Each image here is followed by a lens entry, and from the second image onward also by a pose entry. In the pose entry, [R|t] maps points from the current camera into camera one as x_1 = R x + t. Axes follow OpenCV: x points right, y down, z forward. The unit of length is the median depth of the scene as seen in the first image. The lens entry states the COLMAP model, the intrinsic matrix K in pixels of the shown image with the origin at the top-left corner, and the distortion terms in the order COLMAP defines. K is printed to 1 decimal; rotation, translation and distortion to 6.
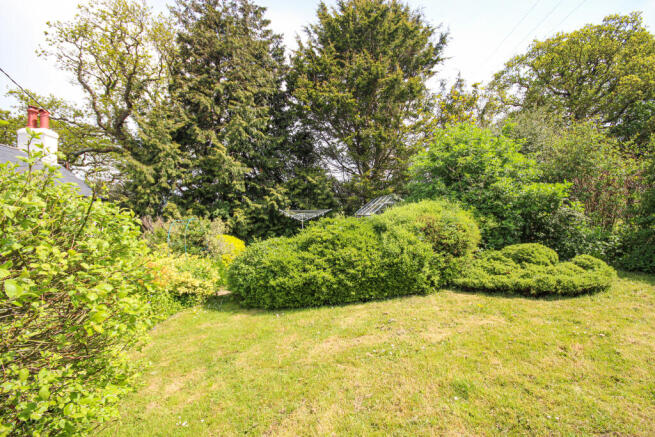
lens RADIAL K [[295.3, 0, 333.1], [0, 295.3, 223.1], [0, 0, 1]] dist [-0.021354, -0.004202]
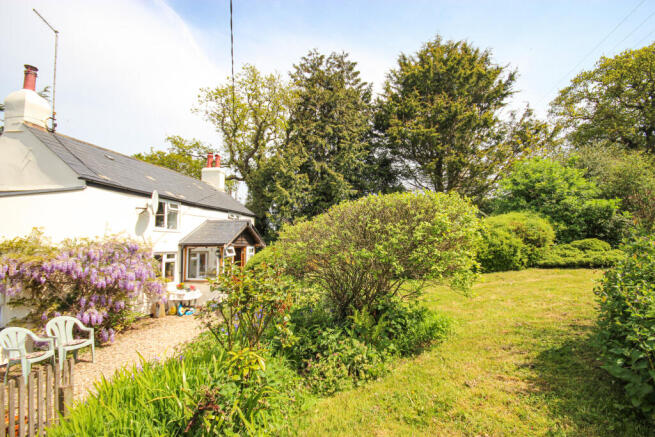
lens RADIAL K [[295.3, 0, 324.8], [0, 295.3, 223.7], [0, 0, 1]] dist [-0.021354, -0.004202]
pose [[0.981383, -0.009008, -0.191851, -0.167666], [-0.000052, 0.998887, -0.047168, 0.024871], [0.192062, 0.046300, 0.980290, -0.314679]]
